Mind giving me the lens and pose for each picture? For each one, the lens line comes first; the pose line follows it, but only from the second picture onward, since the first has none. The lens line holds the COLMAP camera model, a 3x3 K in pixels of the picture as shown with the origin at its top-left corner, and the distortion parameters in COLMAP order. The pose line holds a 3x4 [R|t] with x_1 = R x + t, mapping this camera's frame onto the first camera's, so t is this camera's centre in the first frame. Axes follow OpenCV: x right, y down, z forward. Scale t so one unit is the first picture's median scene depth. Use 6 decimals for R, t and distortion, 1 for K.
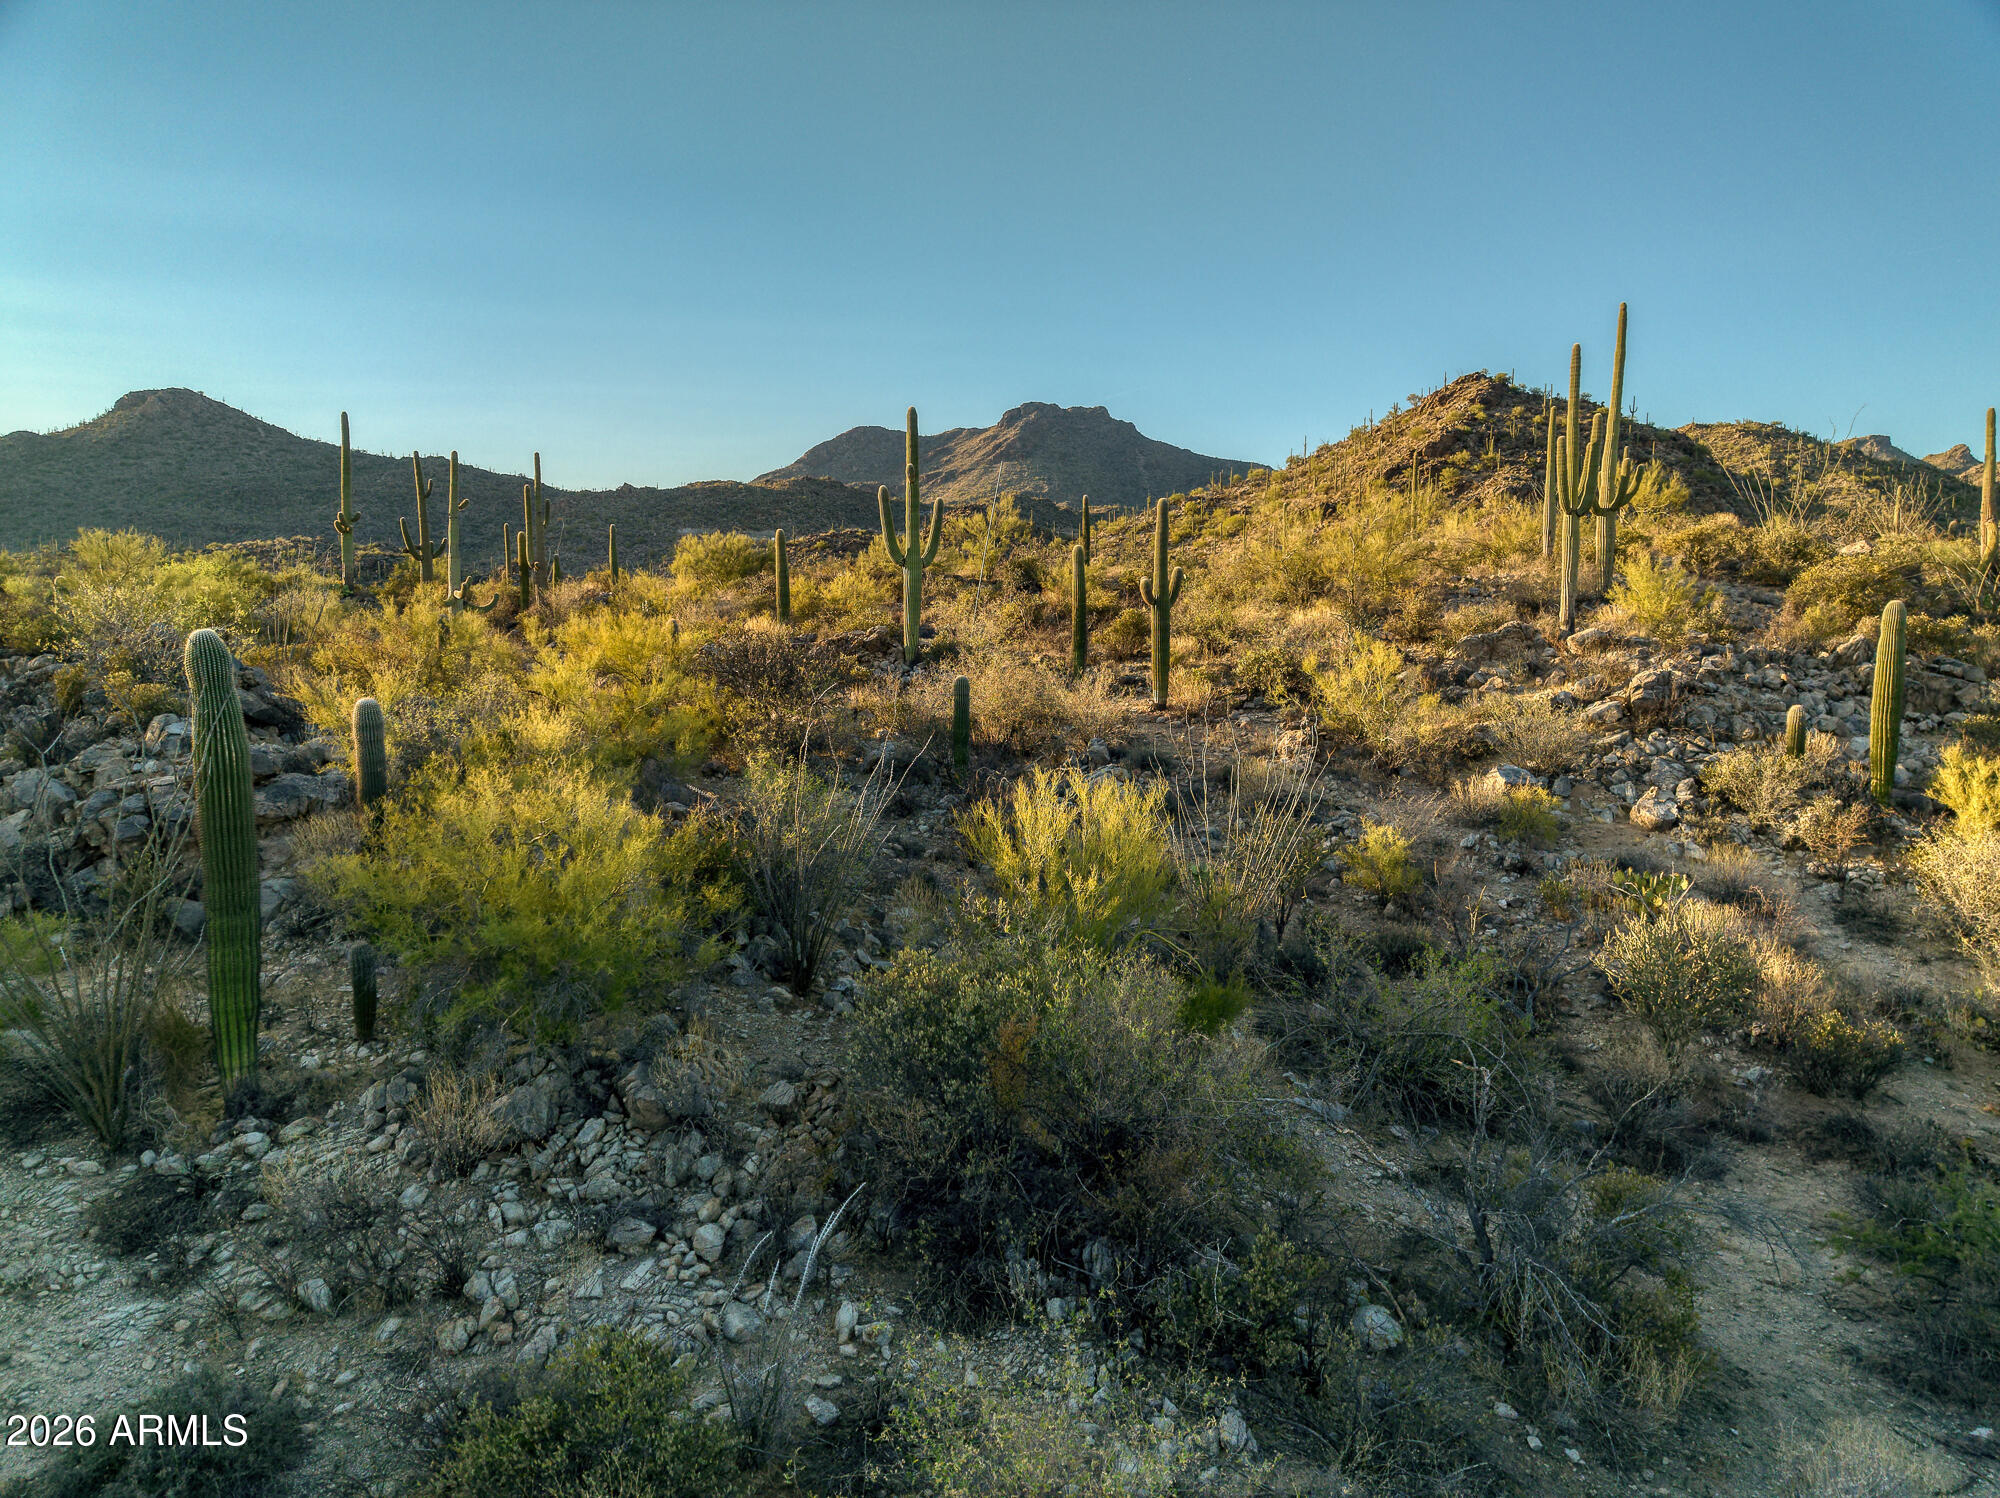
lens RADIAL K [[1364.0, 0, 1000.9], [0, 1364.0, 759.9], [0, 0, 1]] dist [-0.000420, 0.000586]
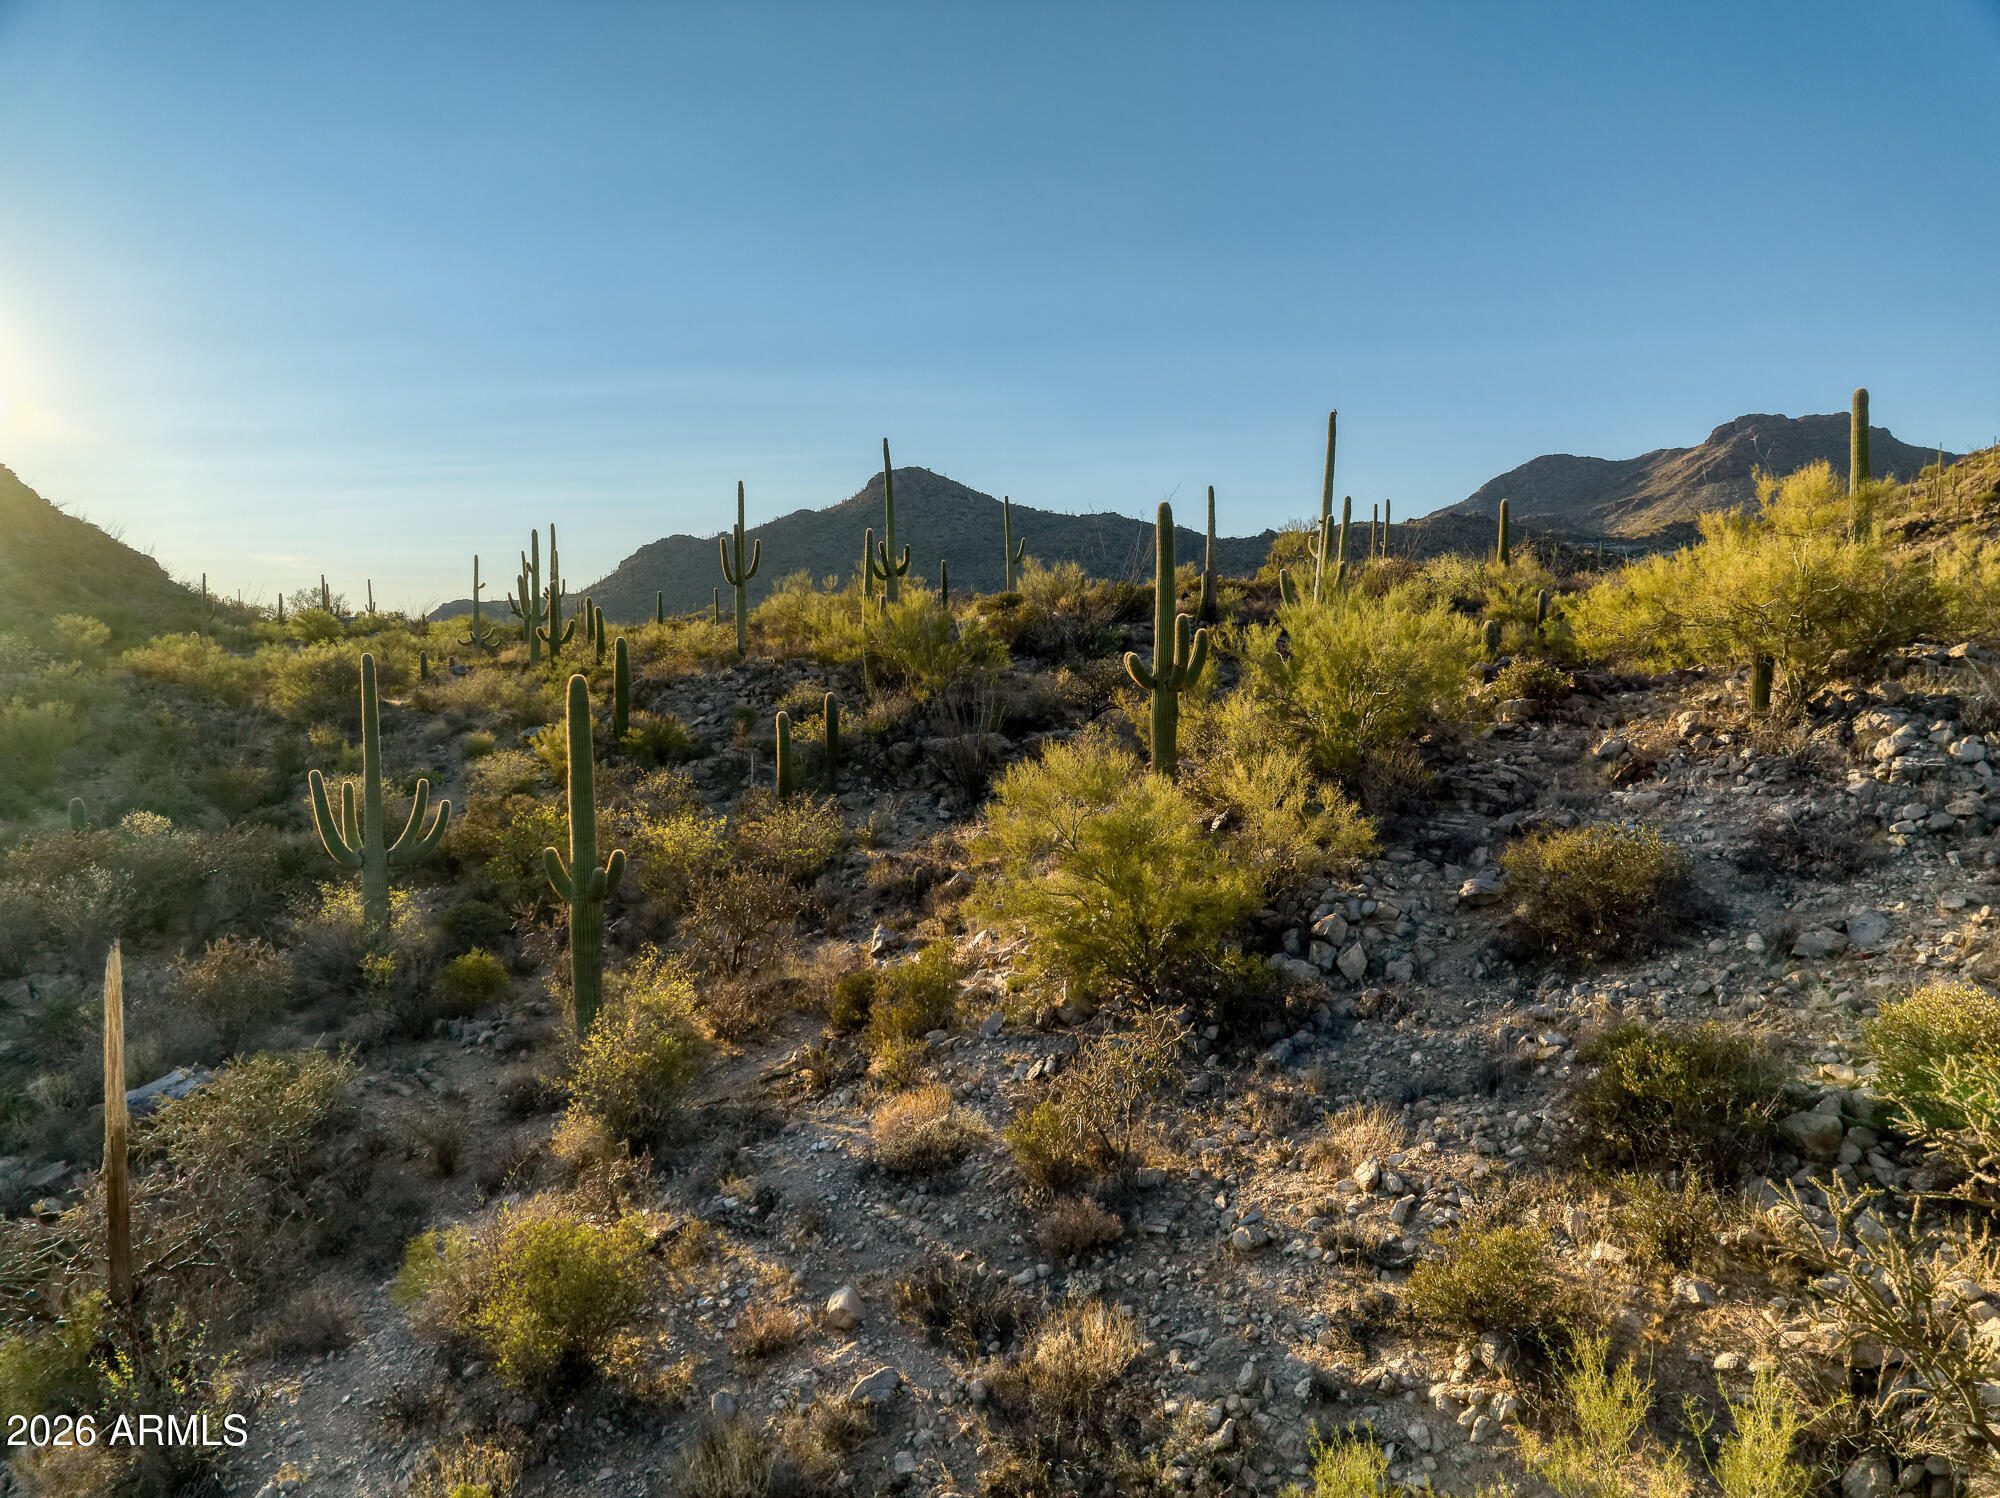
lens RADIAL K [[1363.3, 0, 1000.0], [0, 1363.3, 749.0], [0, 0, 1]] dist [0.002793, 0.000003]
pose [[0.880655, 0.029750, -0.472823, 0.601092], [-0.047200, 0.998571, -0.025081, 0.015862], [0.471401, 0.044405, 0.880801, -0.110703]]
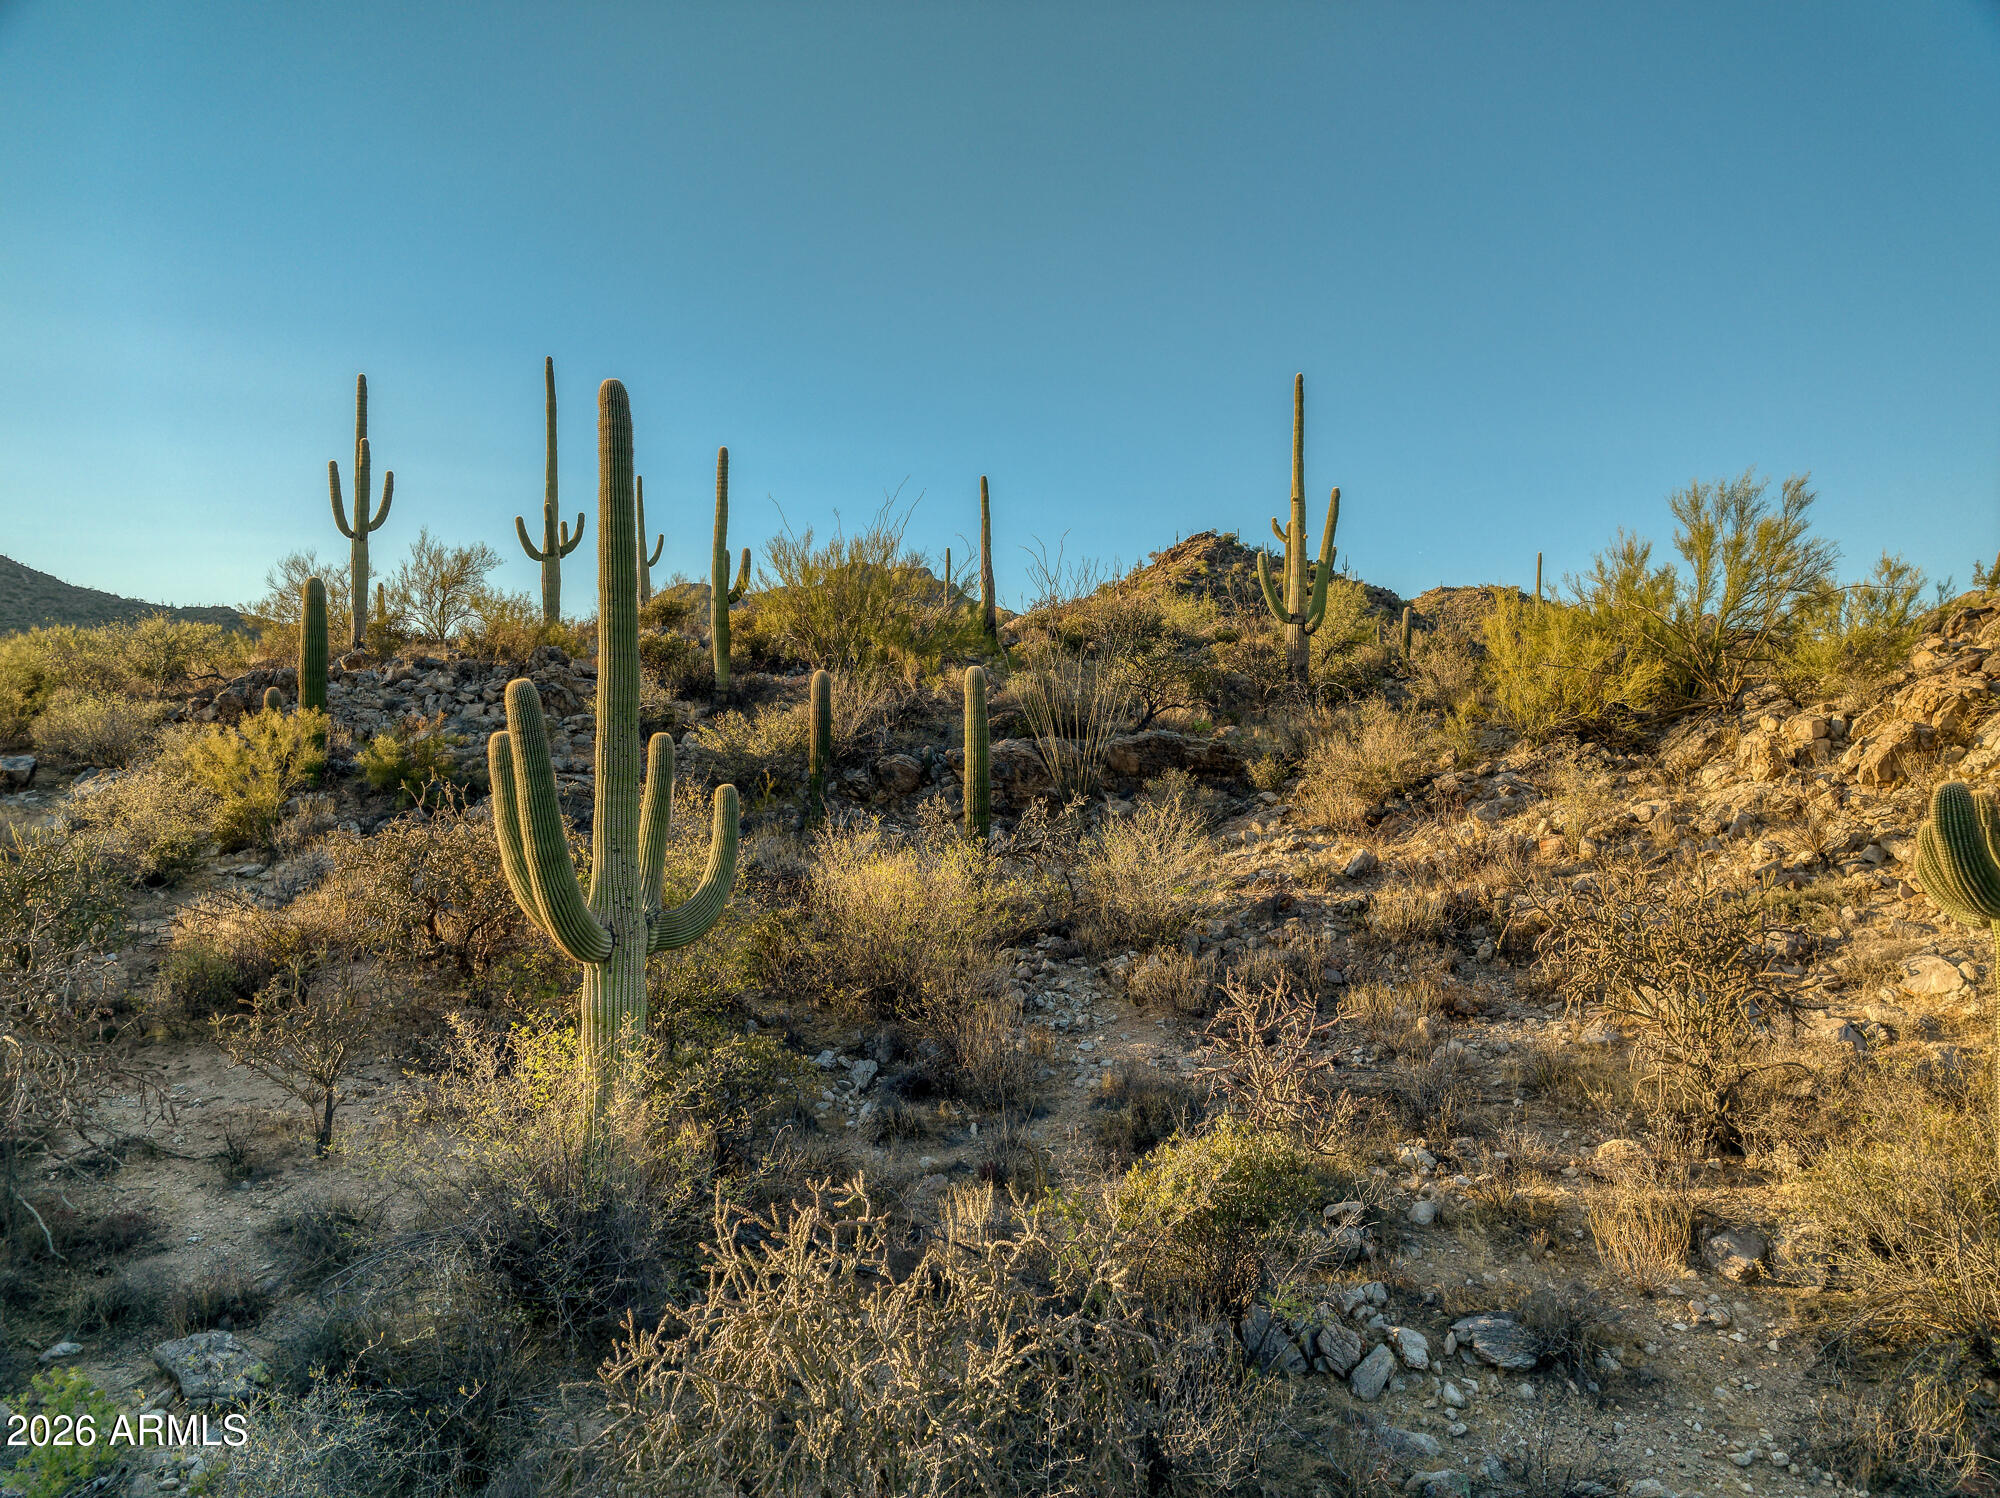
lens RADIAL K [[1364.0, 0, 1000.9], [0, 1364.0, 759.9], [0, 0, 1]] dist [-0.000420, 0.000586]
pose [[0.993093, -0.001301, 0.117324, 0.316754], [0.014709, 0.993430, -0.113492, 0.041094], [-0.116405, 0.114434, 0.986587, -0.011950]]
